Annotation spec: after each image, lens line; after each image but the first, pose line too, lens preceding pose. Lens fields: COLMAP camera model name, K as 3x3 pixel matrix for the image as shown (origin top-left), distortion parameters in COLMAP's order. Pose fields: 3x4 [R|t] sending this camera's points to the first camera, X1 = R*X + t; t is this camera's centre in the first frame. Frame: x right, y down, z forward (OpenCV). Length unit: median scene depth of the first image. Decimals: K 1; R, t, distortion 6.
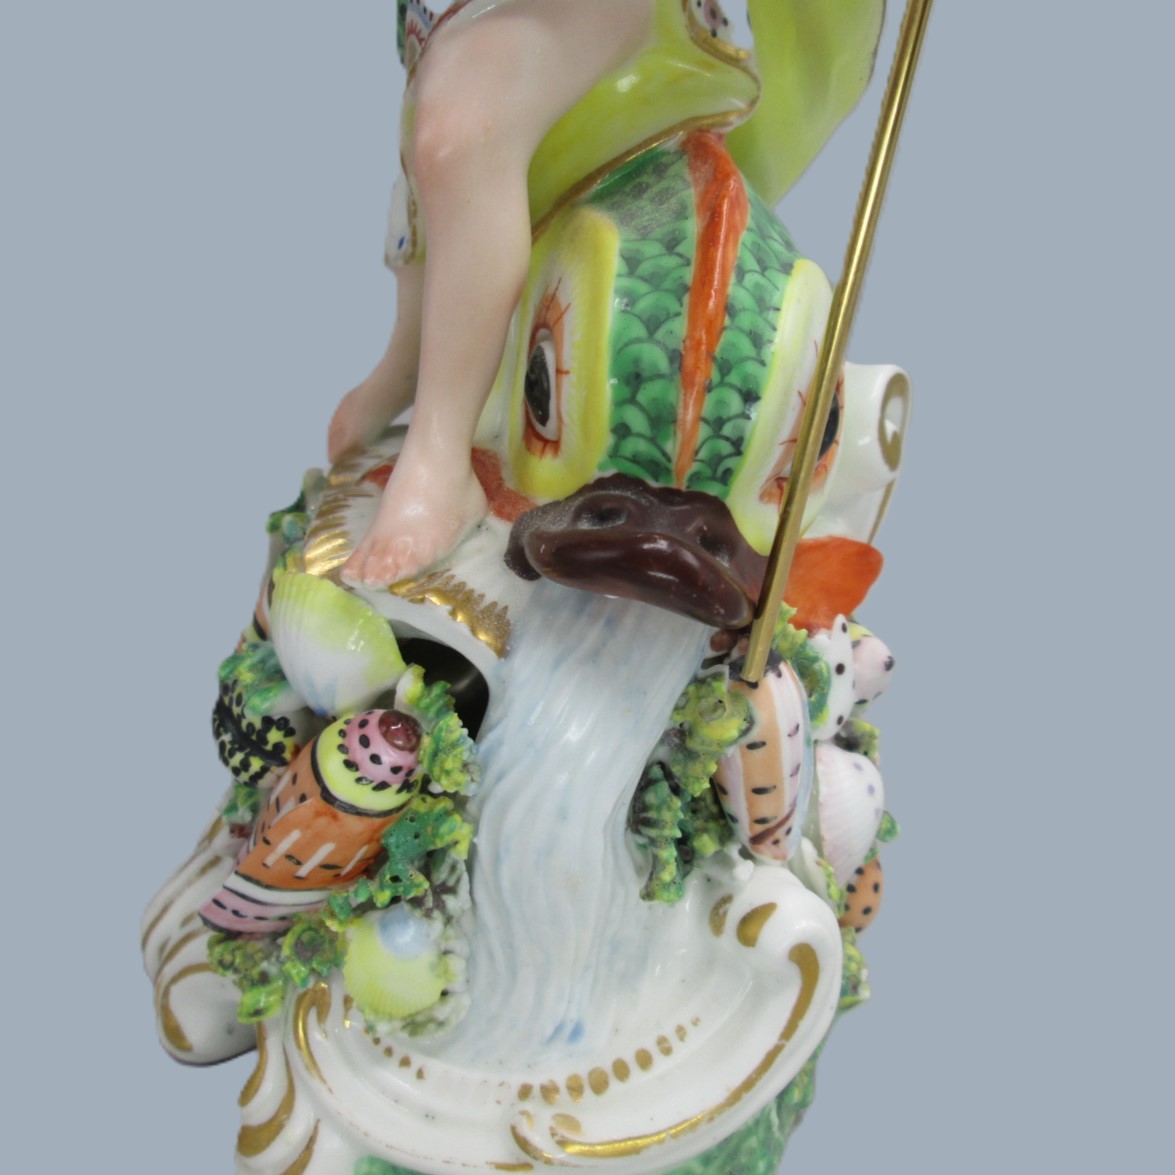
lens RADIAL K [[1234.8, 0, 587.5], [0, 1234.8, 587.5], [0, 0, 1]] dist [-0.025813, -0.013613]
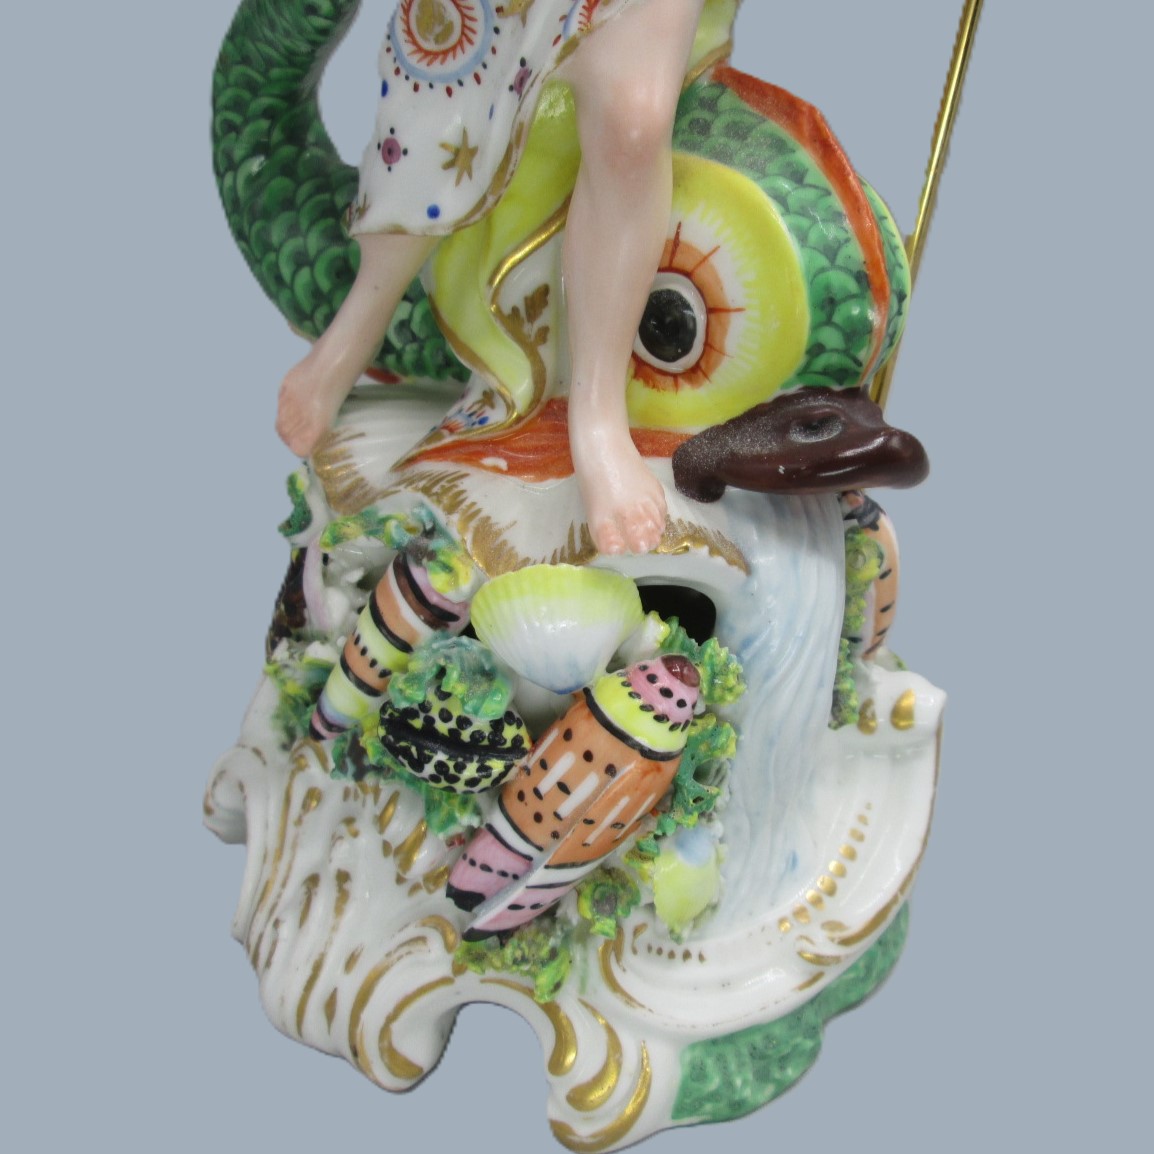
lens RADIAL K [[1269.7, 0, 577.0], [0, 1269.7, 577.0], [0, 0, 1]] dist [-0.019986, -0.039804]
pose [[0.791025, -0.338319, 0.509724, -0.762494], [0.266237, 0.940512, 0.211081, -0.220442], [-0.550815, -0.031263, 0.834042, 0.127208]]
